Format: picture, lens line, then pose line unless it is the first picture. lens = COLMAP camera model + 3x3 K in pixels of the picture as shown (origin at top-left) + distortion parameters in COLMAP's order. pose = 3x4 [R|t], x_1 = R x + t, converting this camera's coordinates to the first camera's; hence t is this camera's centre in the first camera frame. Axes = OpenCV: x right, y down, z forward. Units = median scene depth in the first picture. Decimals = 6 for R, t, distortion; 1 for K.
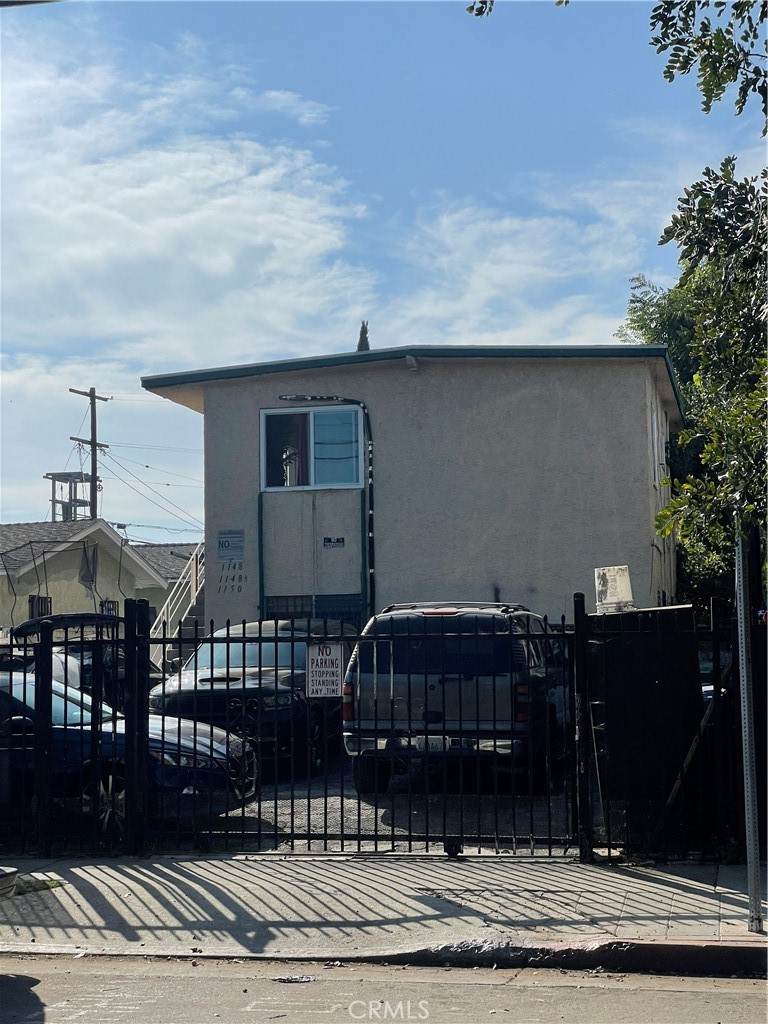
lens RADIAL K [[1602.4, 0, 383.9], [0, 1602.4, 511.4], [0, 0, 1]] dist [-0.047879, 0.000000]
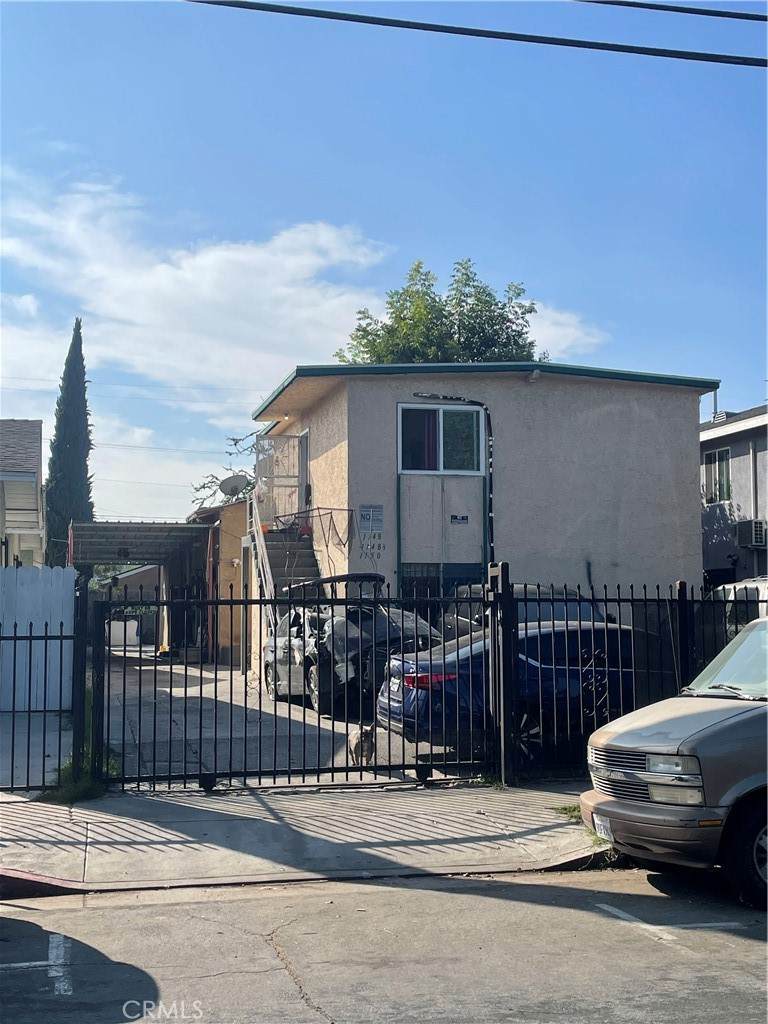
lens RADIAL K [[1349.0, 0, 384.0], [0, 1349.0, 512.9], [0, 0, 1]] dist [-0.042808, 0.000000]
pose [[0.910818, 0.047965, 0.410013, -0.490996], [-0.051544, 0.998668, -0.002325, 0.019436], [-0.409578, -0.019016, 0.912077, 0.103340]]
